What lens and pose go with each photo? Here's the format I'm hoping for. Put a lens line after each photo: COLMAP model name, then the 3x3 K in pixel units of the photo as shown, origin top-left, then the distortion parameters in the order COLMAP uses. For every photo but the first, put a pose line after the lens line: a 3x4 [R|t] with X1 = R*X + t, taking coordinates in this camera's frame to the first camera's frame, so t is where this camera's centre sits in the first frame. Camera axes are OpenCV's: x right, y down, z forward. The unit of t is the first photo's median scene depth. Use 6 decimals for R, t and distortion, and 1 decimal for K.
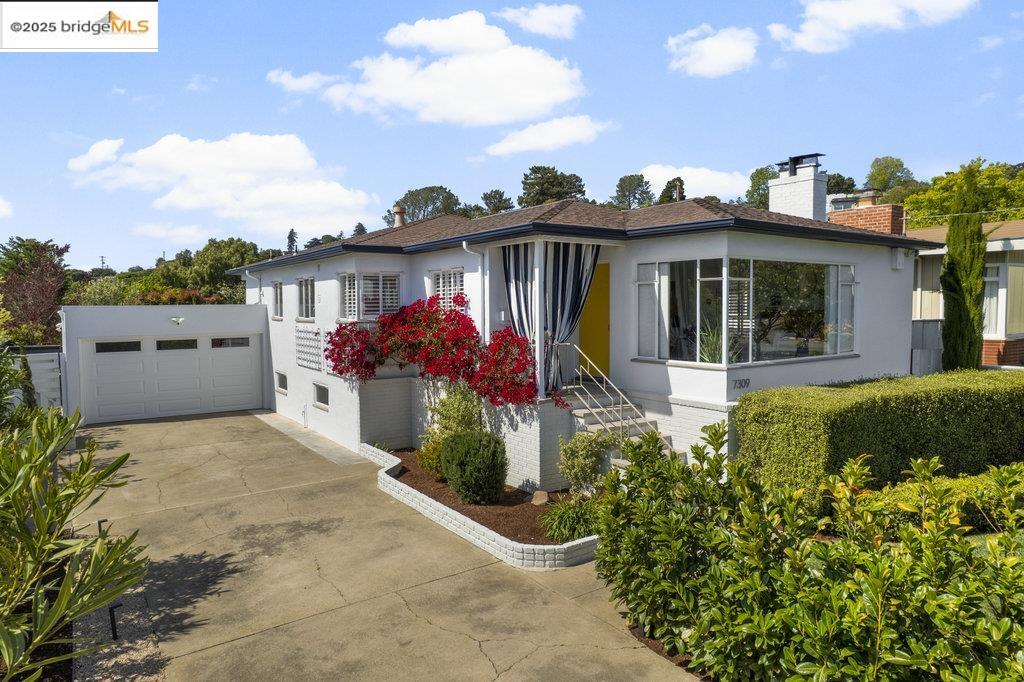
lens RADIAL K [[652.5, 0, 520.2], [0, 652.5, 339.7], [0, 0, 1]] dist [-0.046530, 0.000760]
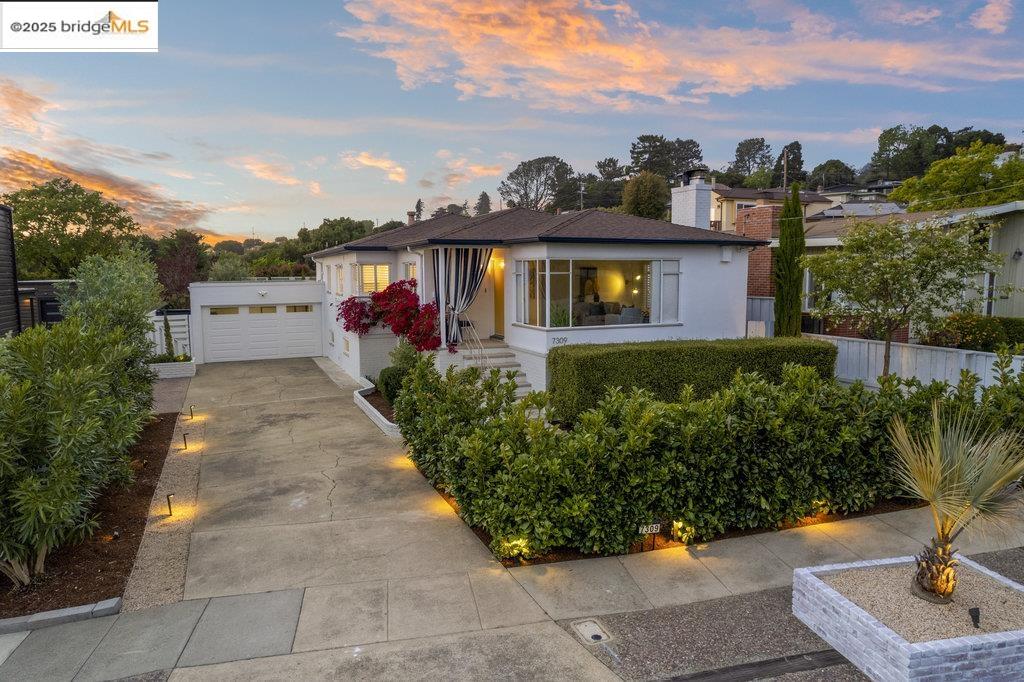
lens RADIAL K [[654.9, 0, 516.6], [0, 654.9, 329.5], [0, 0, 1]] dist [-0.029622, 0.003233]
pose [[0.980793, 0.019058, -0.194121, 0.446997], [-0.012348, 0.999286, 0.035716, -0.010642], [0.194663, -0.032633, 0.980327, -0.461129]]
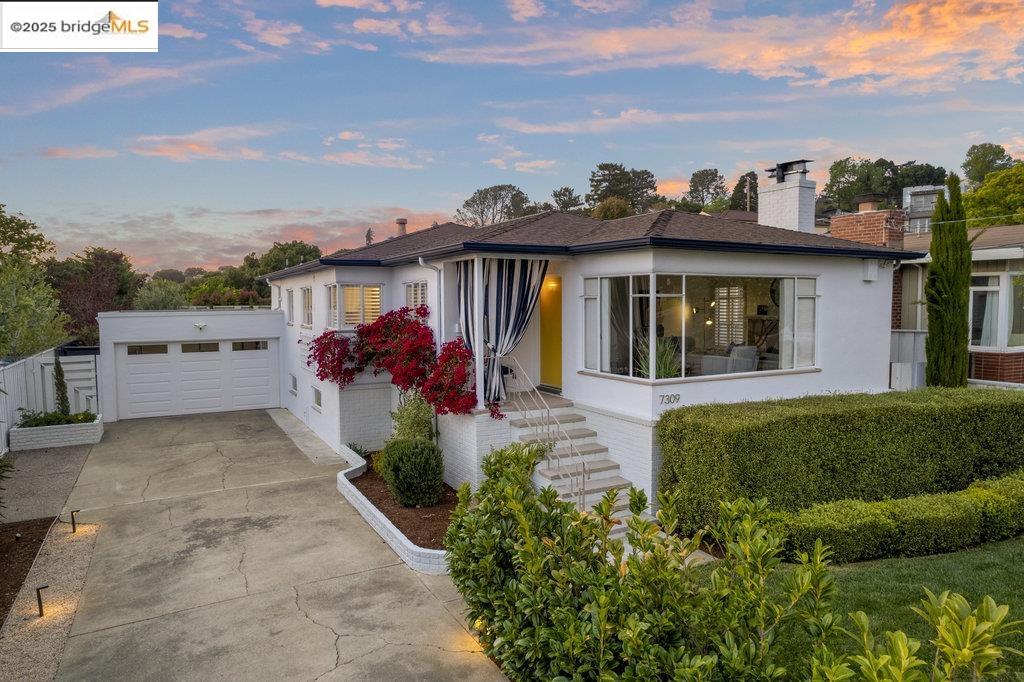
lens RADIAL K [[654.9, 0, 516.6], [0, 654.9, 329.5], [0, 0, 1]] dist [-0.029622, 0.003233]
pose [[0.992834, 0.006707, -0.119315, 0.184740], [-0.008011, 0.999913, -0.010453, -0.022598], [0.119235, 0.011334, 0.992801, -0.033446]]
